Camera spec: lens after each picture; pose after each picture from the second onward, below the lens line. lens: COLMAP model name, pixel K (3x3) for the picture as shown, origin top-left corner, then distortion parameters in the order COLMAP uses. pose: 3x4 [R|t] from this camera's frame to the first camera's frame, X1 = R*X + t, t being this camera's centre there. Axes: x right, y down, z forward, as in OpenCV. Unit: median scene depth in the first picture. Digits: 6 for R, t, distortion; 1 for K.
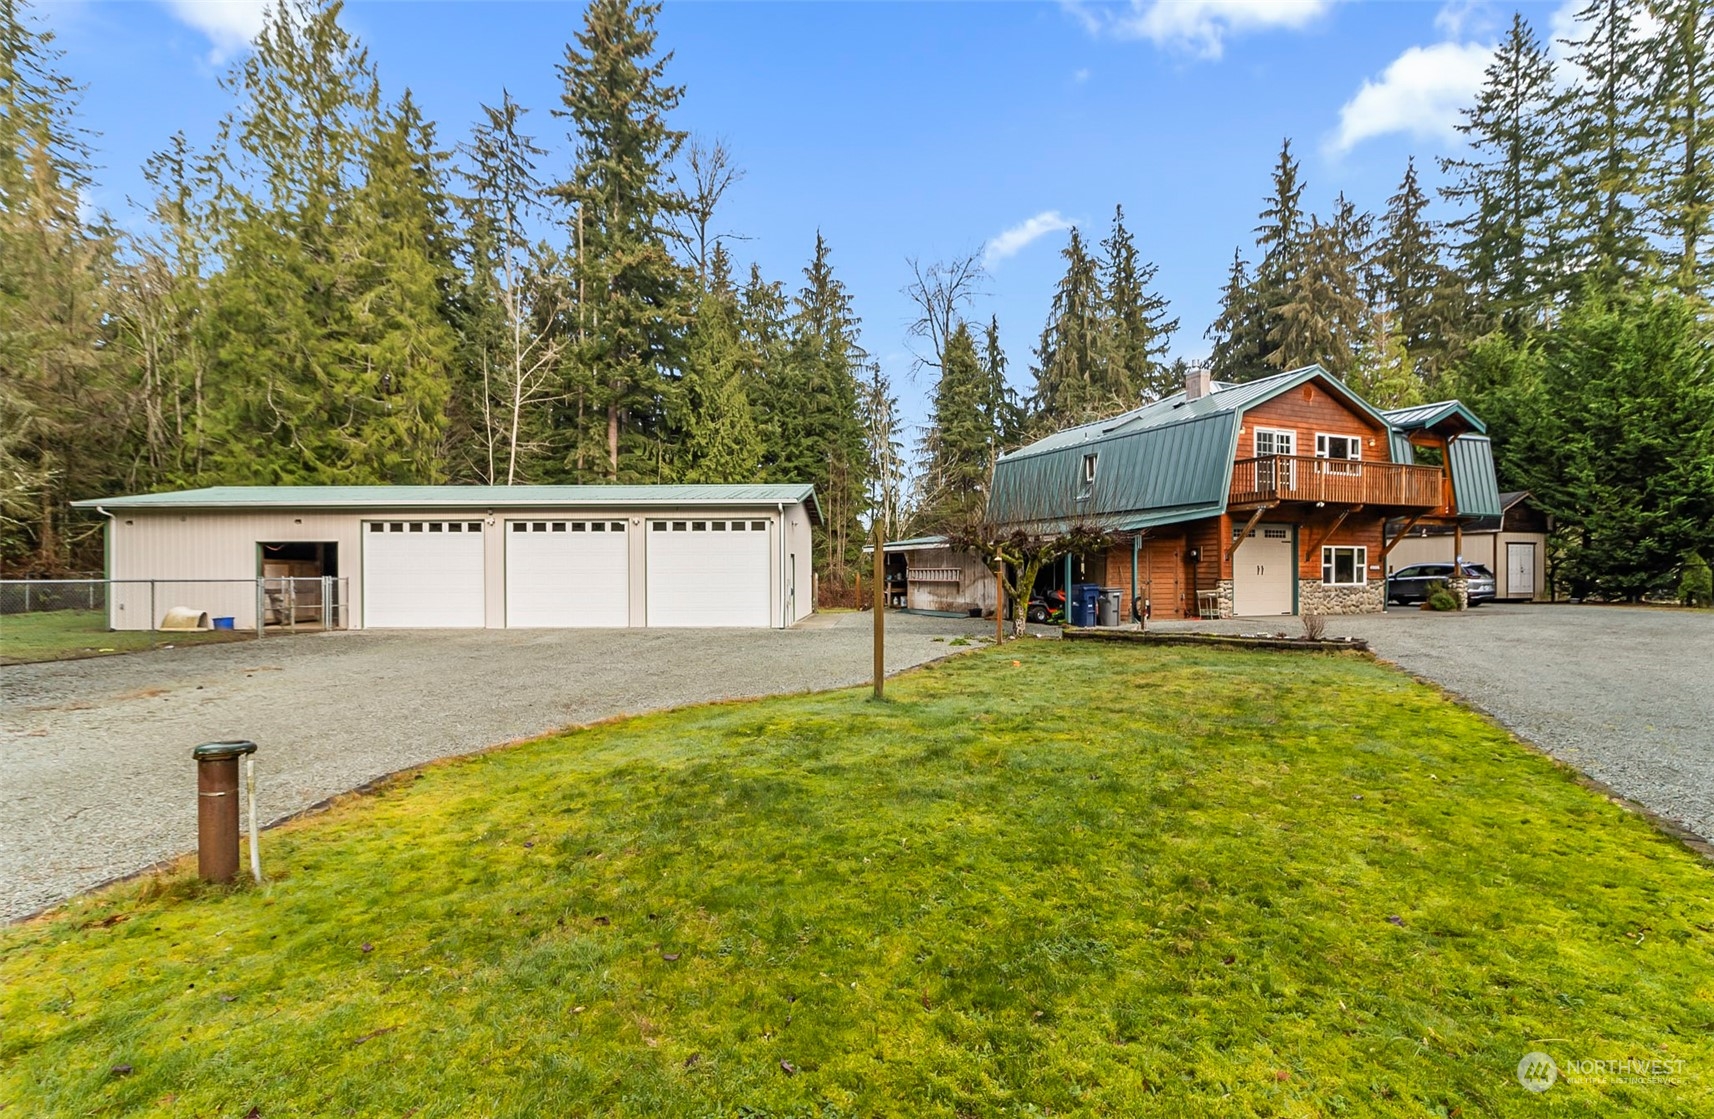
lens RADIAL K [[792.0, 0, 852.0], [0, 792.0, 578.2], [0, 0, 1]] dist [-0.002061, 0.002417]
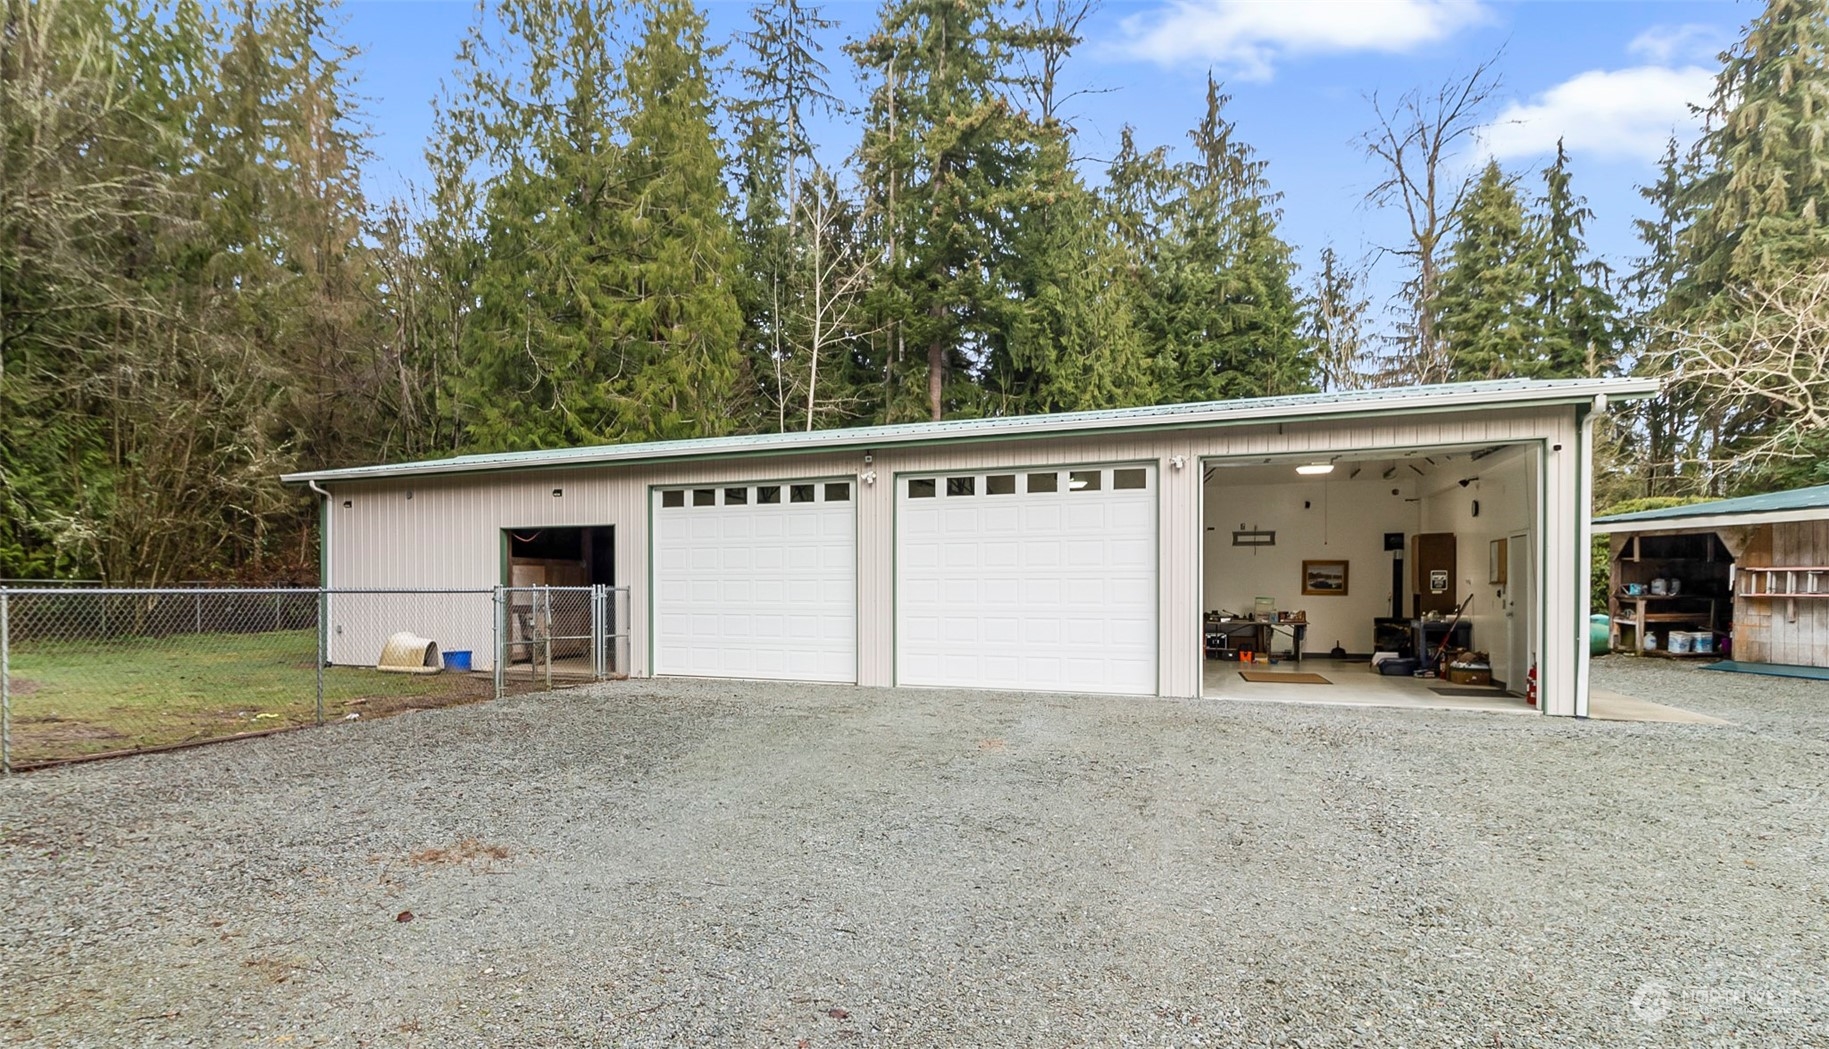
lens RADIAL K [[1000.3, 0, 755.3], [0, 1000.3, 592.9], [0, 0, 1]] dist [0.007792, -0.003130]
pose [[0.913257, 0.004204, -0.407363, -0.089541], [-0.003271, 0.999990, 0.002987, 0.000447], [0.407371, -0.001395, 0.913262, 0.130068]]
